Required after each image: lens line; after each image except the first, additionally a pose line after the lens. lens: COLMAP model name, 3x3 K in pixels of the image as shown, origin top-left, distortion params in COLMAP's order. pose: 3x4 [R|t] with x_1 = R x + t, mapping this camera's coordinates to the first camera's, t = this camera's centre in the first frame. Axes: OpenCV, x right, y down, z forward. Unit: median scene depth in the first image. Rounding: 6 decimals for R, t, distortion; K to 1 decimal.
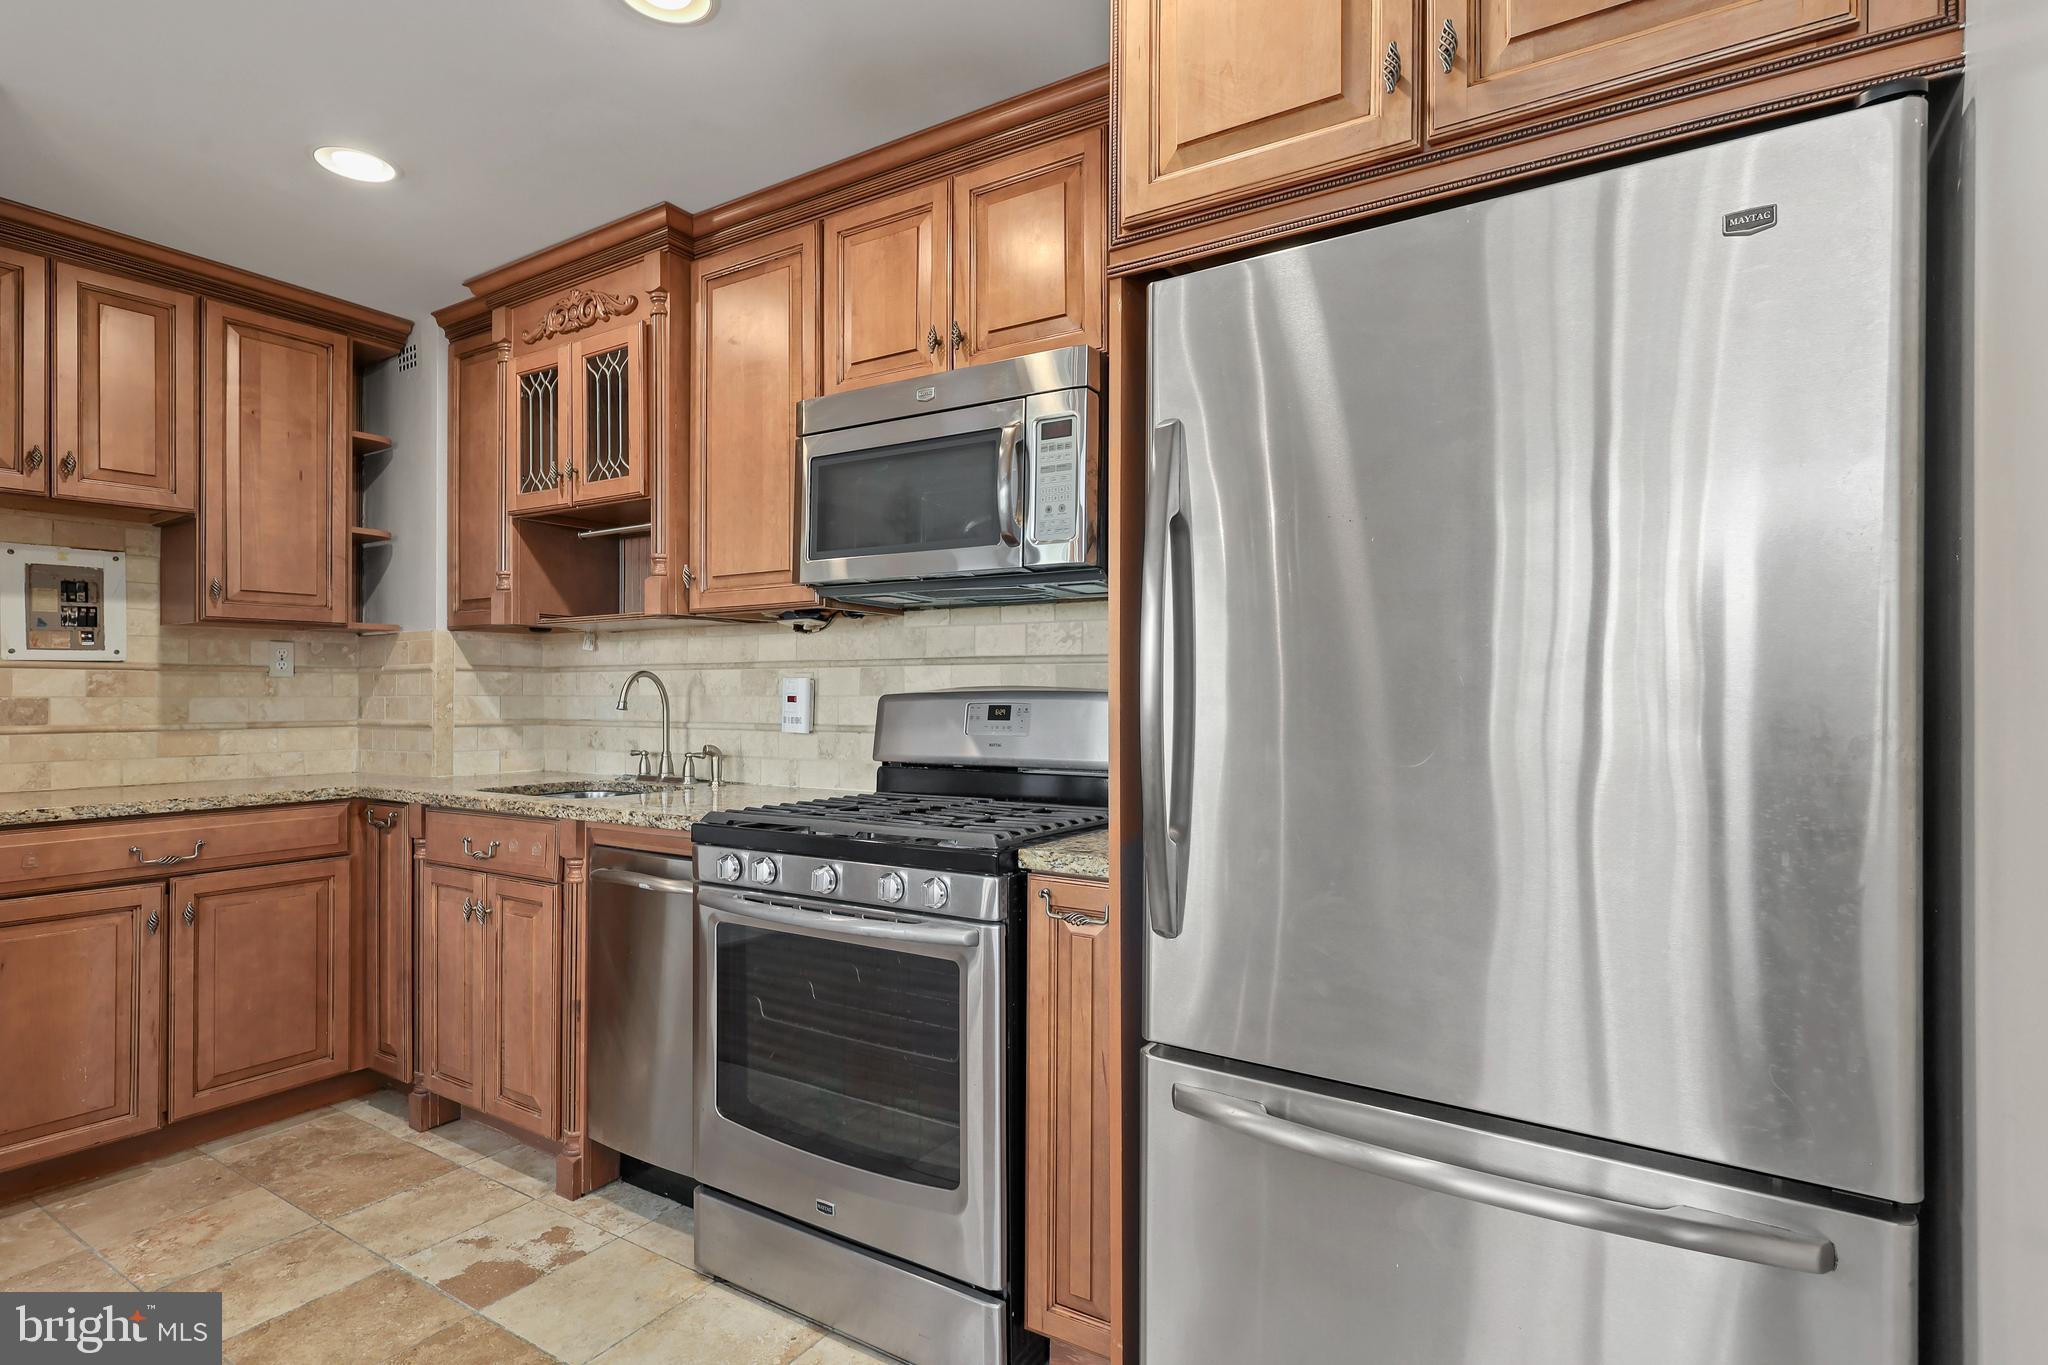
lens RADIAL K [[1005.2, 0, 1033.7], [0, 1005.2, 690.4], [0, 0, 1]] dist [-0.001251, -0.000308]
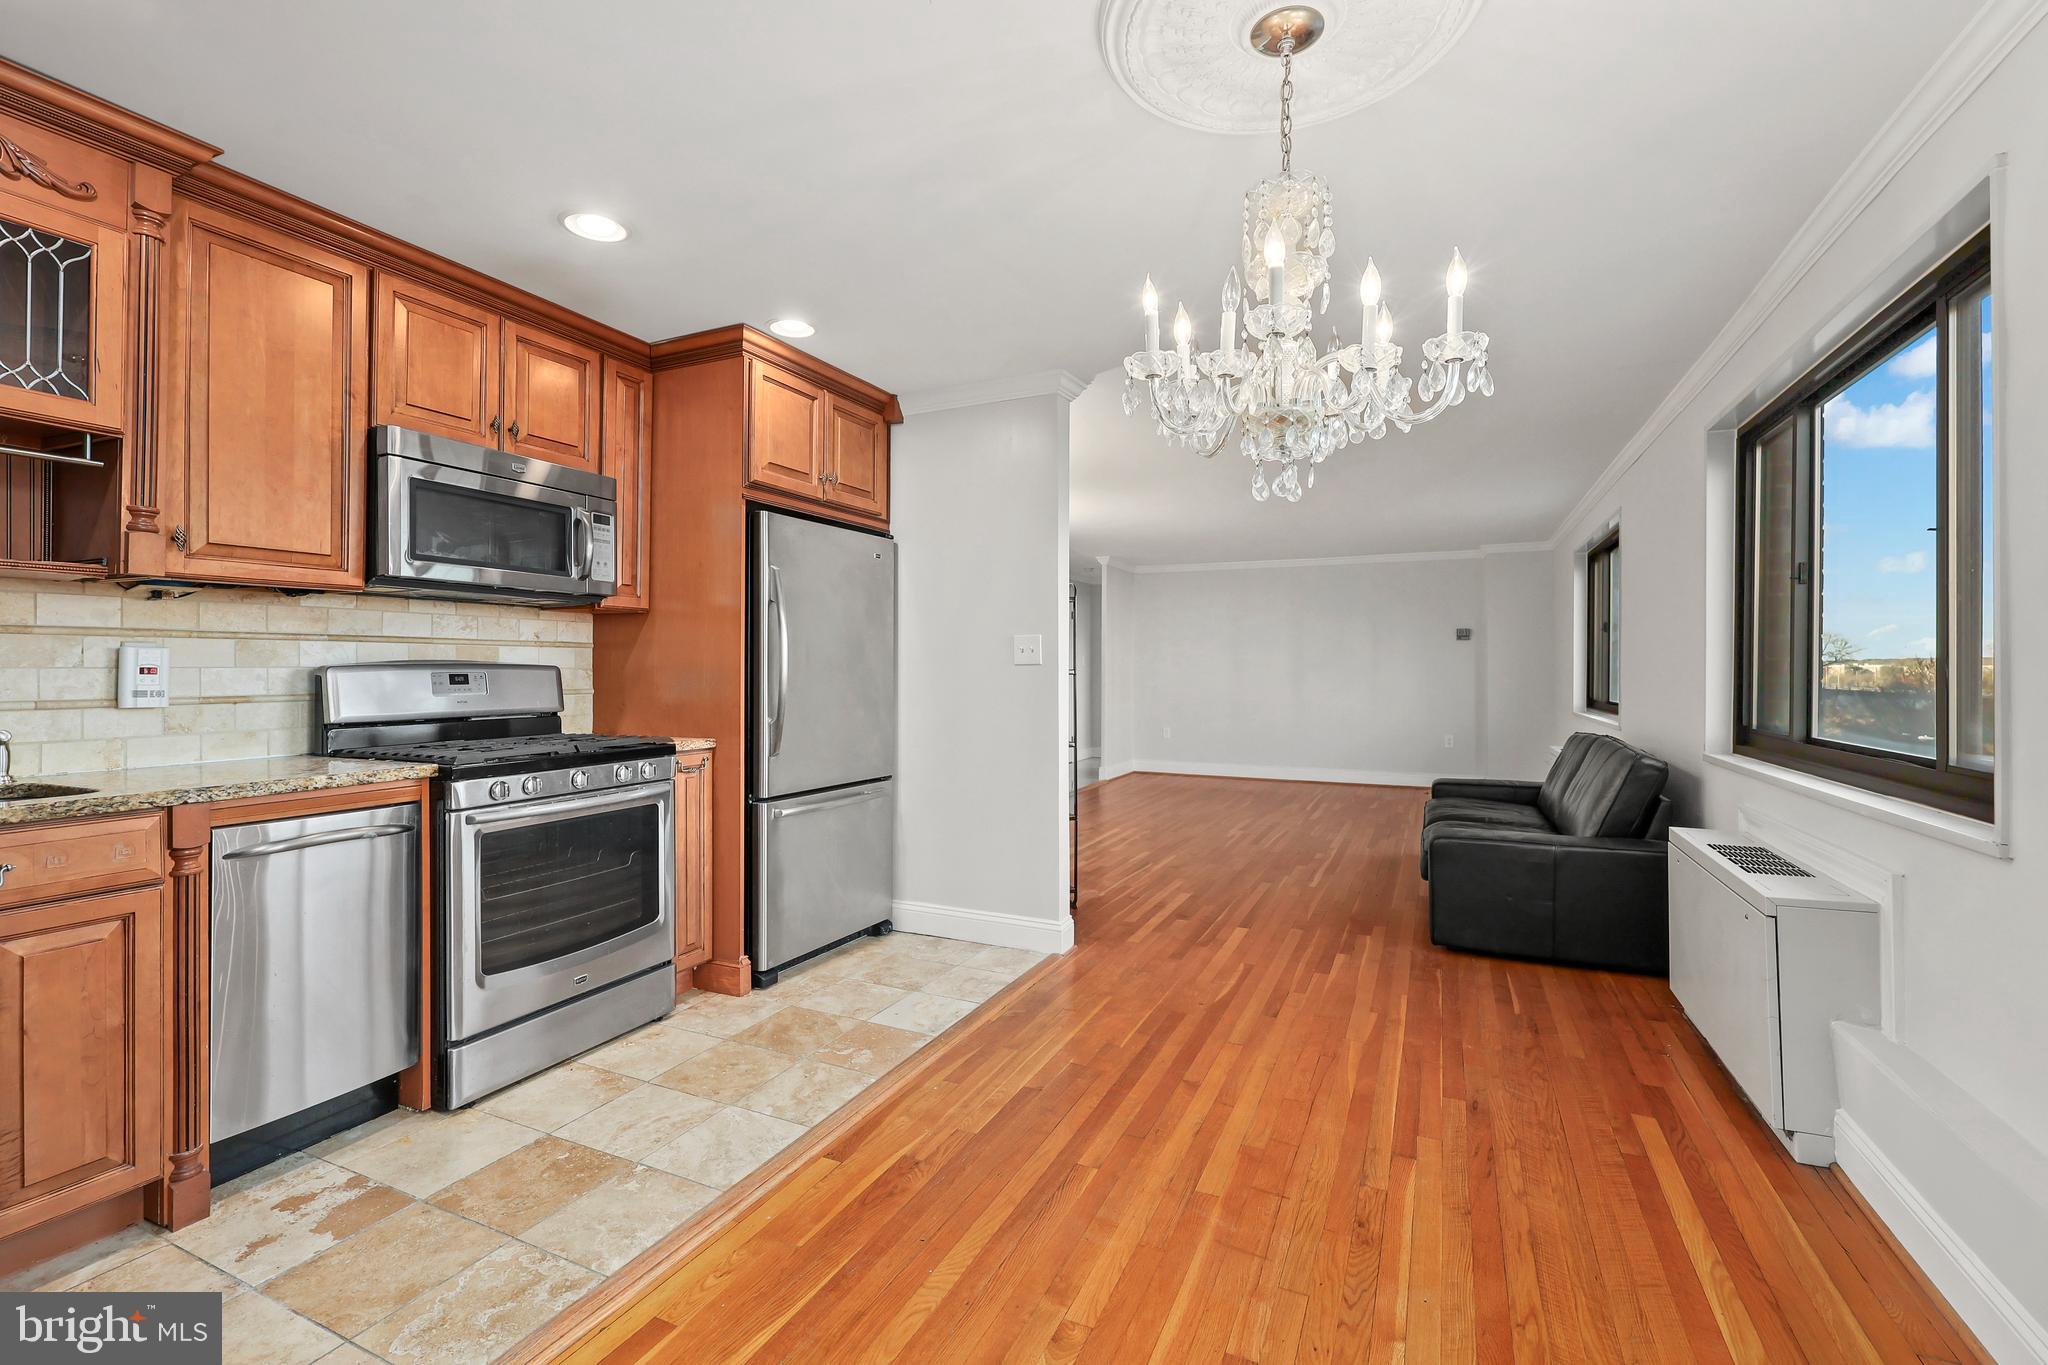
lens RADIAL K [[906.0, 0, 1032.0], [0, 906.0, 663.0], [0, 0, 1]] dist [0.006573, -0.000791]
pose [[-0.126395, 0.004222, 0.991971, -1.320394], [-0.004280, 0.999979, -0.004802, 0.001929], [-0.991971, -0.004852, -0.126374, 0.342588]]
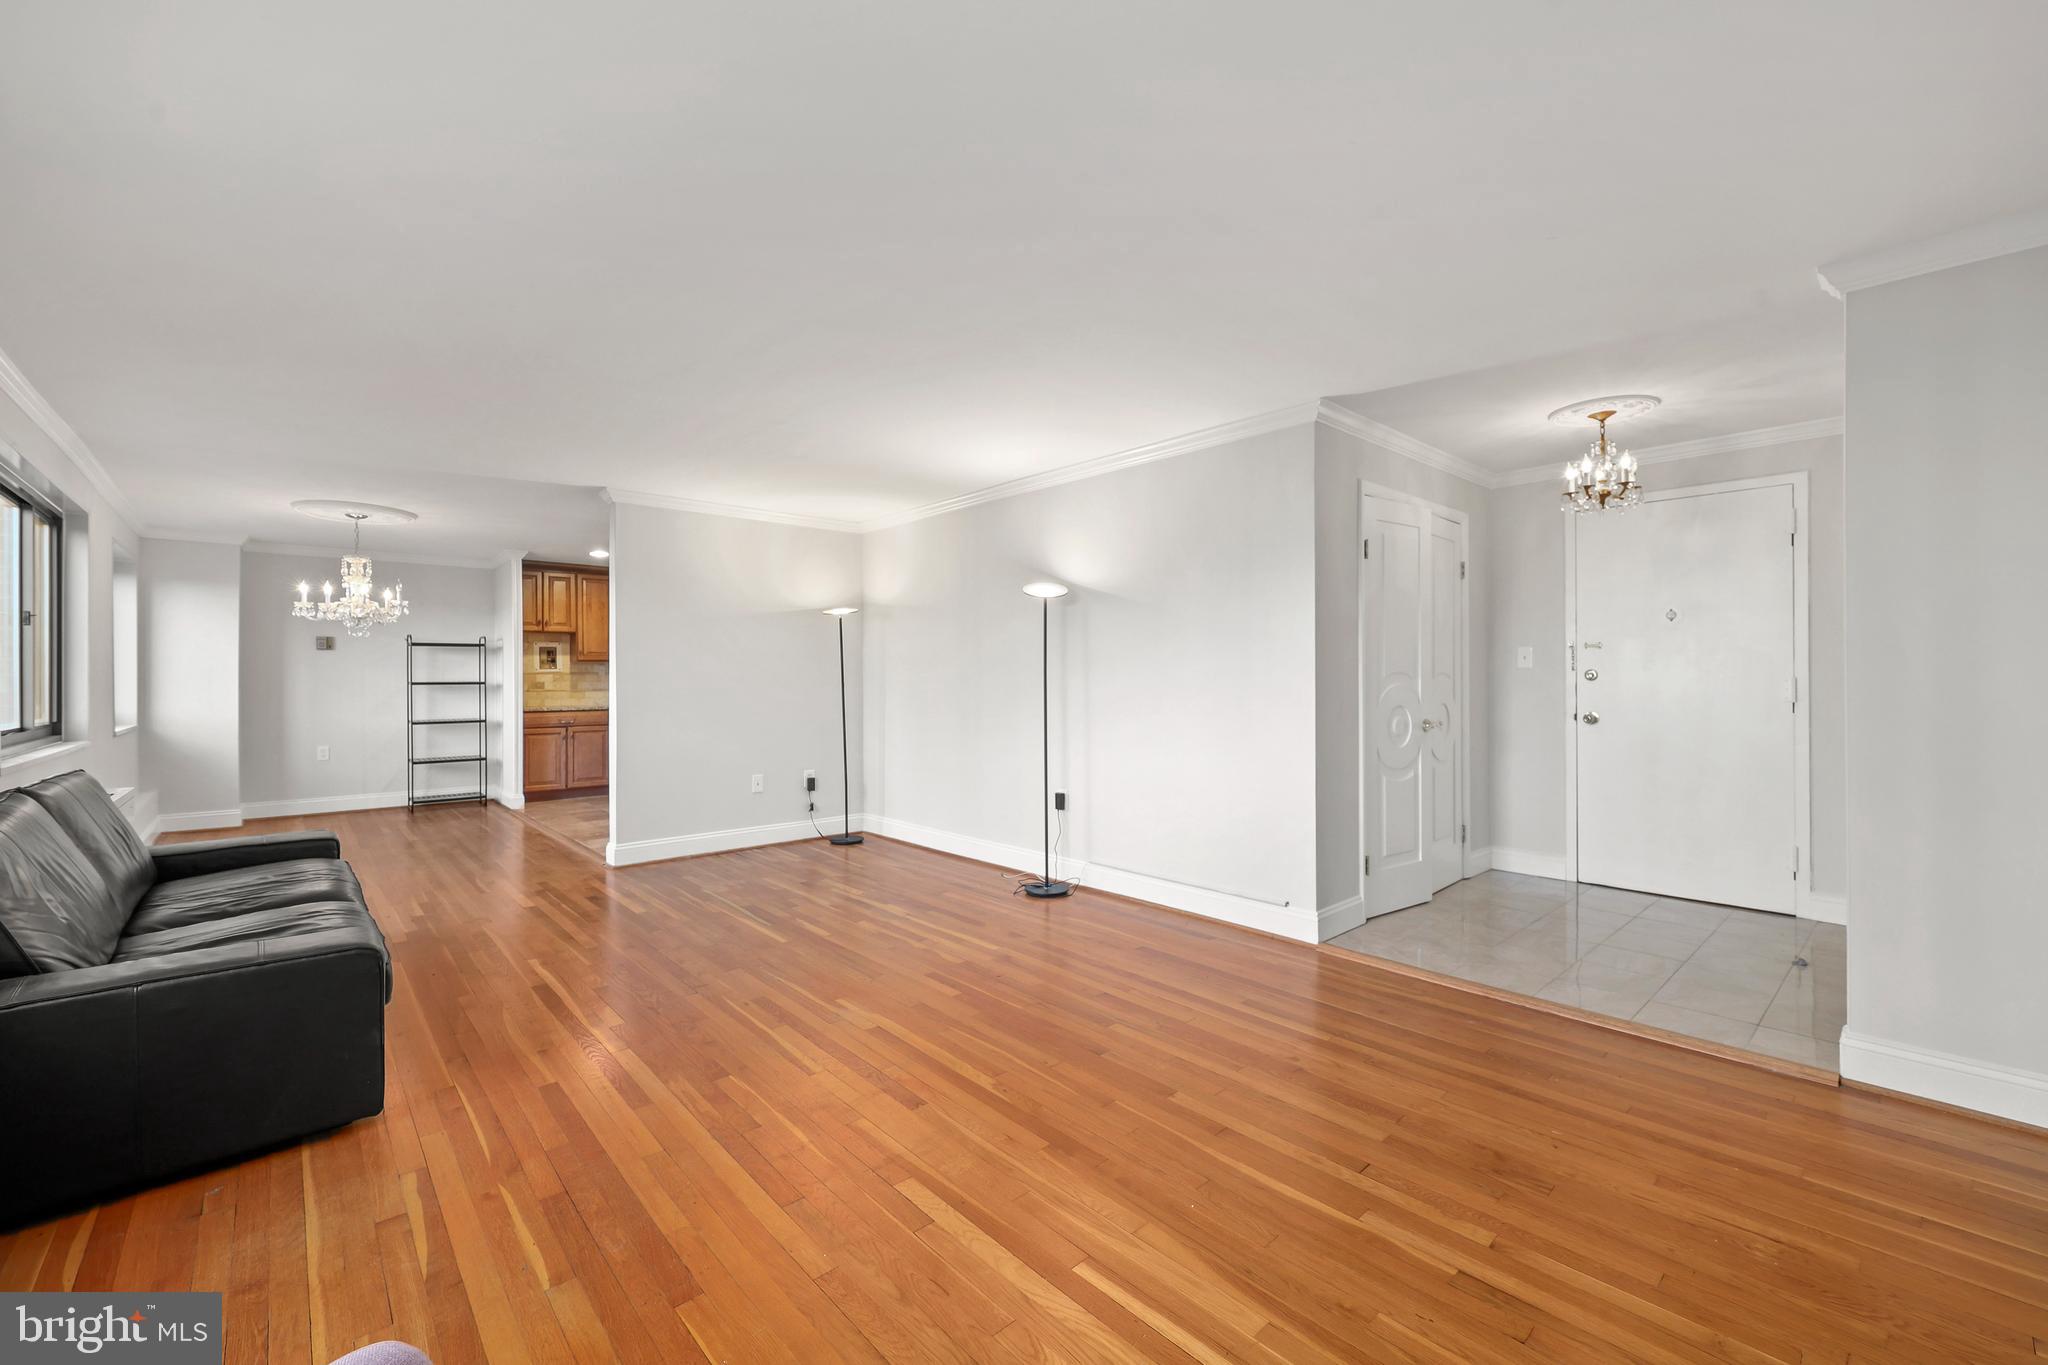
lens RADIAL K [[837.8, 0, 1027.7], [0, 837.8, 673.9], [0, 0, 1]] dist [-0.000476, -0.000137]
pose [[0.959161, -0.008448, -0.282735, 1.865303], [0.008281, 0.999964, -0.001785, -0.002713], [0.282740, -0.000630, 0.959196, -1.702071]]
